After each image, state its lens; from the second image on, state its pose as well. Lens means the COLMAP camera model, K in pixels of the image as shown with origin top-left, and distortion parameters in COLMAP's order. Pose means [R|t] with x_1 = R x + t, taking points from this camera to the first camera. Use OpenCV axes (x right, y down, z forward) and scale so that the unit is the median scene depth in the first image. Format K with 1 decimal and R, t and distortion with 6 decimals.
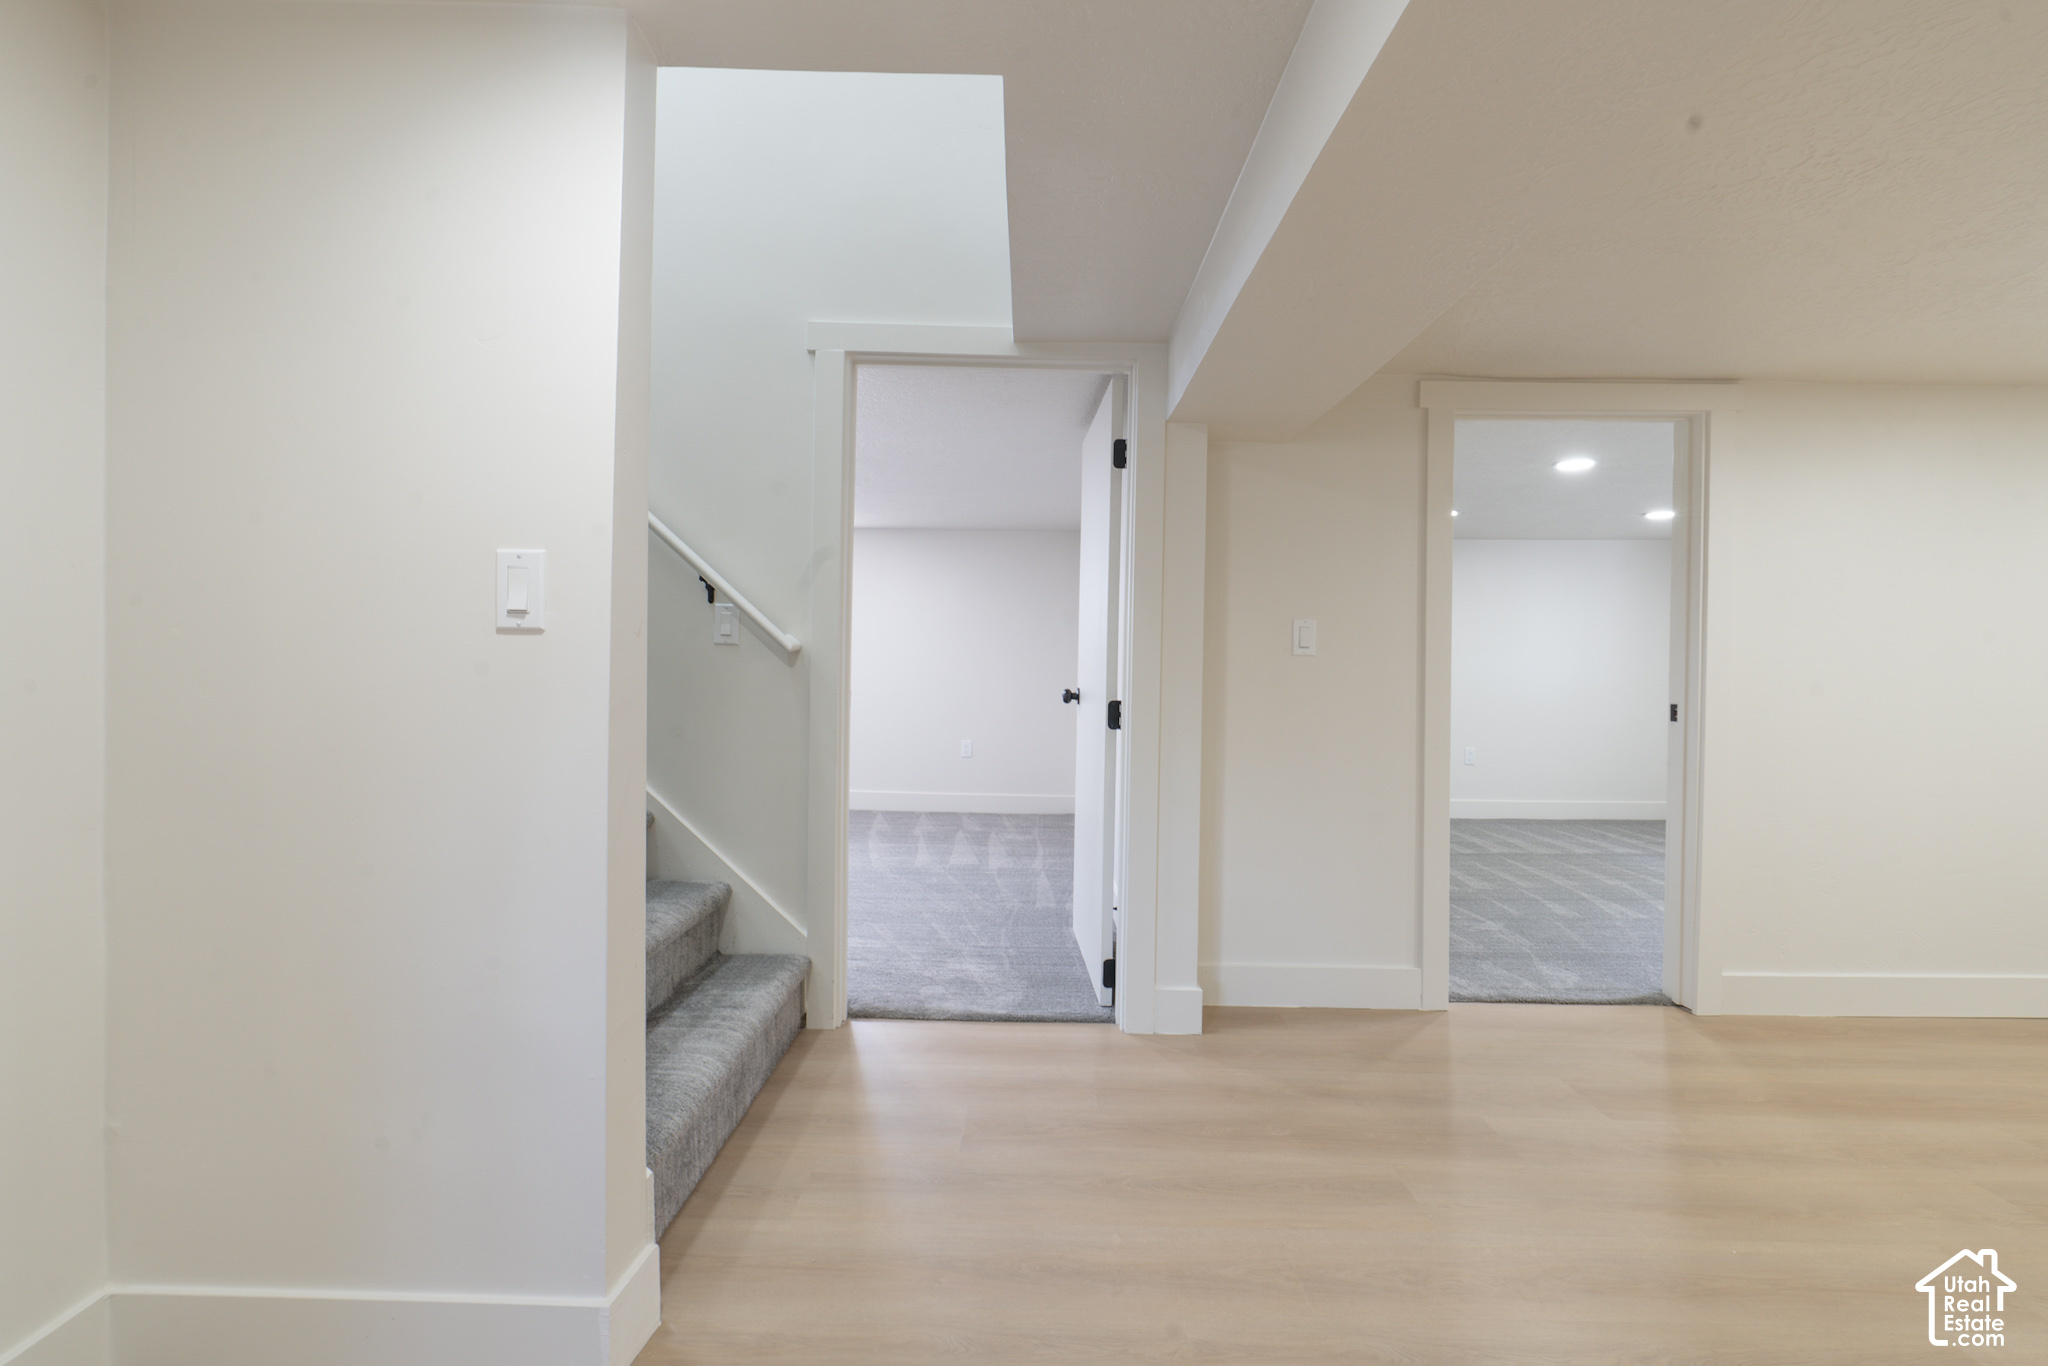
lens RADIAL K [[910.1, 0, 1033.9], [0, 910.1, 677.3], [0, 0, 1]] dist [-0.013588, 0.003971]
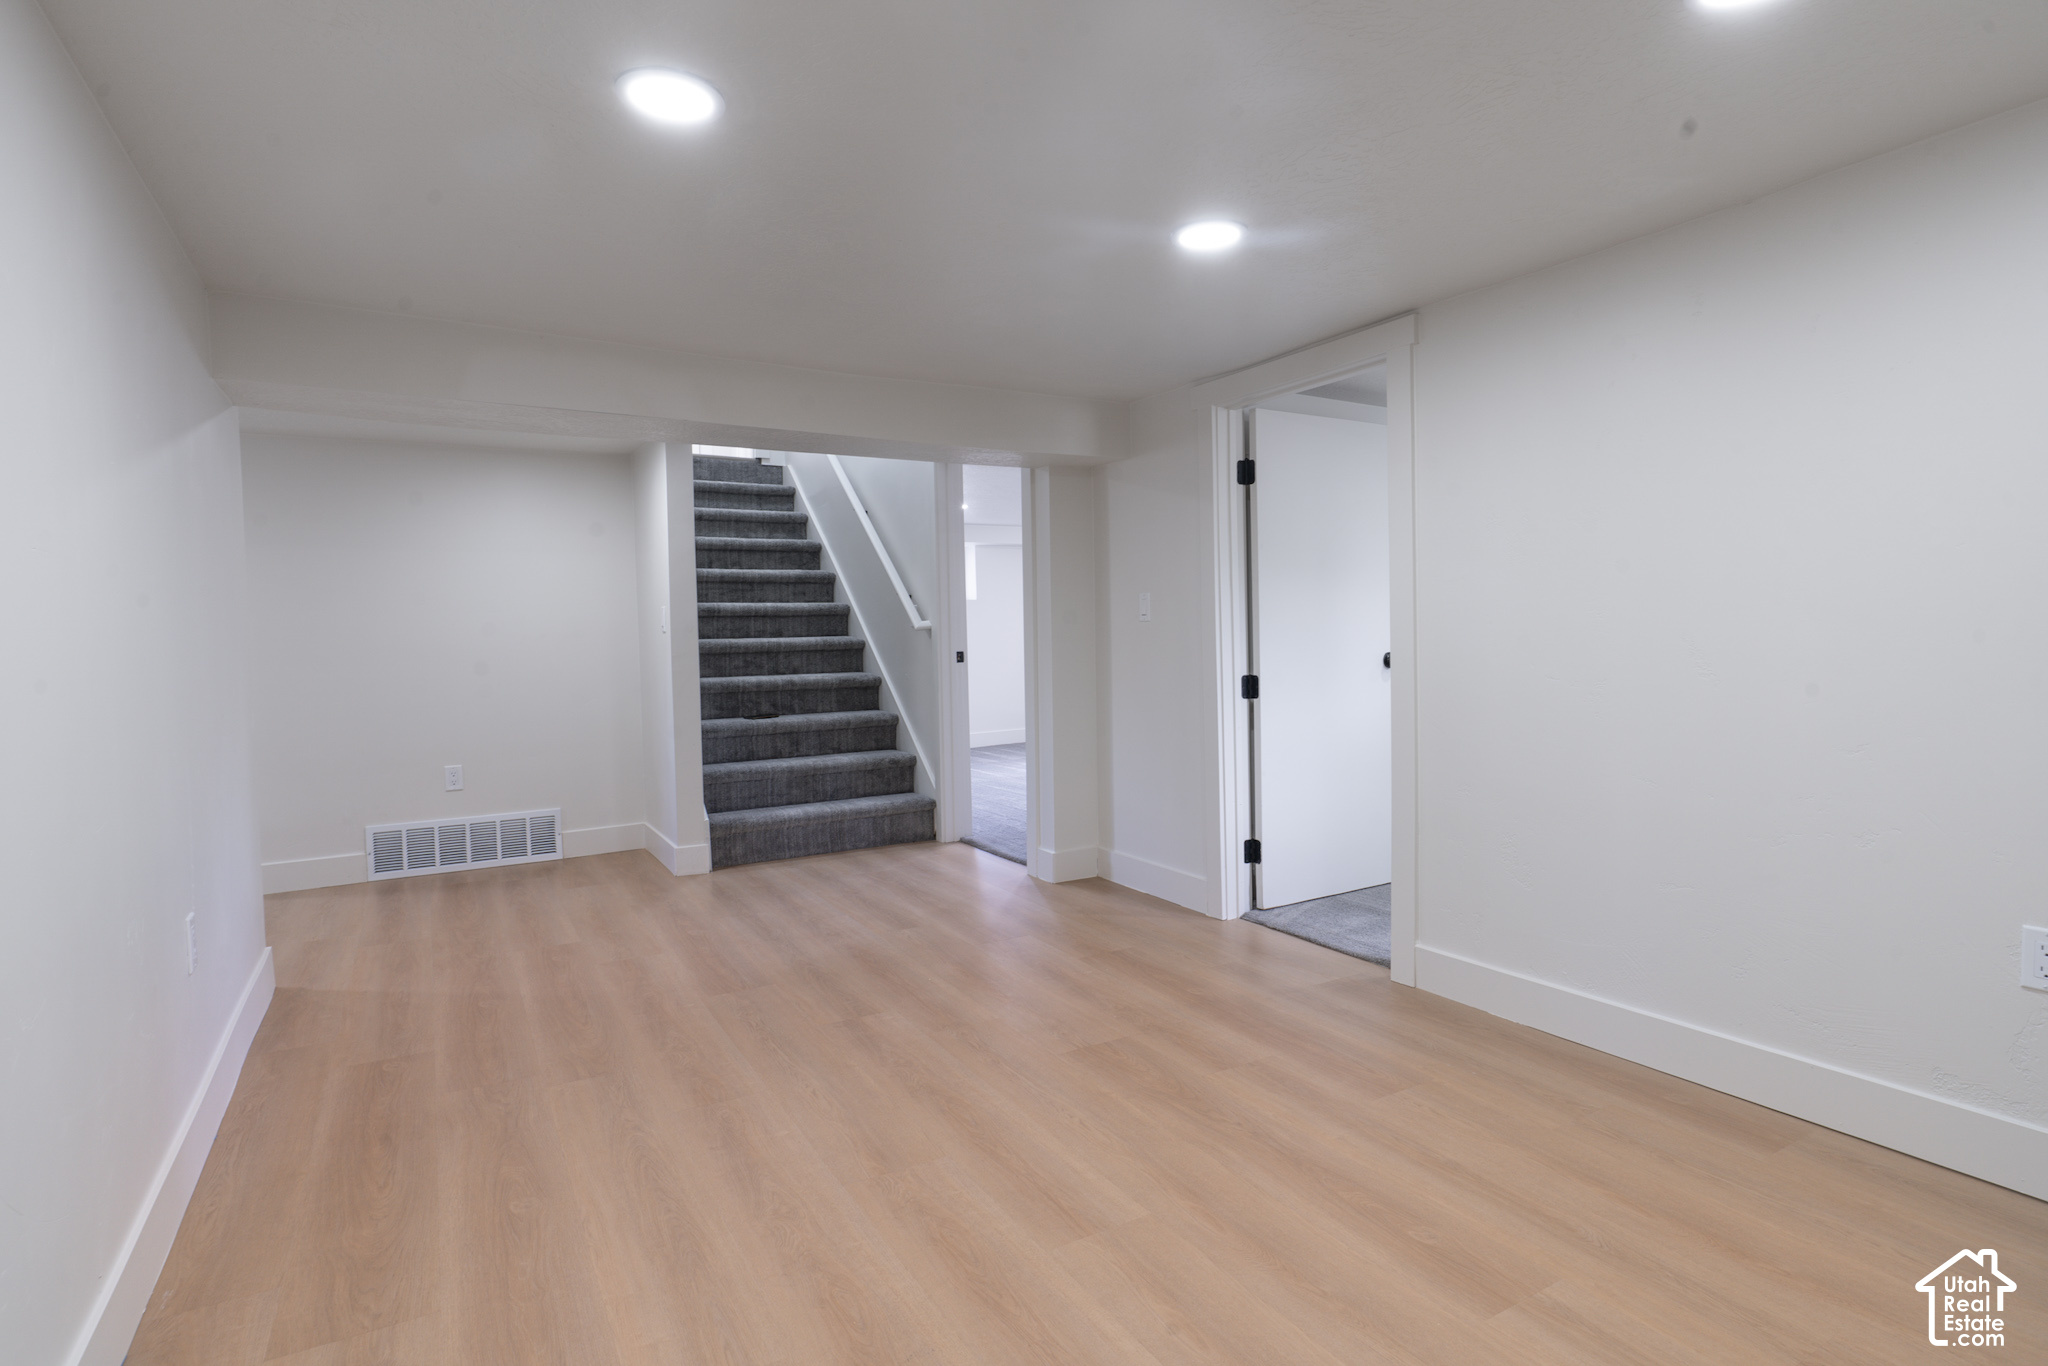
lens RADIAL K [[1044.4, 0, 1028.0], [0, 1044.4, 673.6], [0, 0, 1]] dist [-0.006047, 0.000820]
pose [[0.511069, 0.010083, -0.859481, 1.485455], [0.015943, 0.999648, 0.021208, 0.015928], [0.859392, -0.024542, 0.510728, 0.102017]]
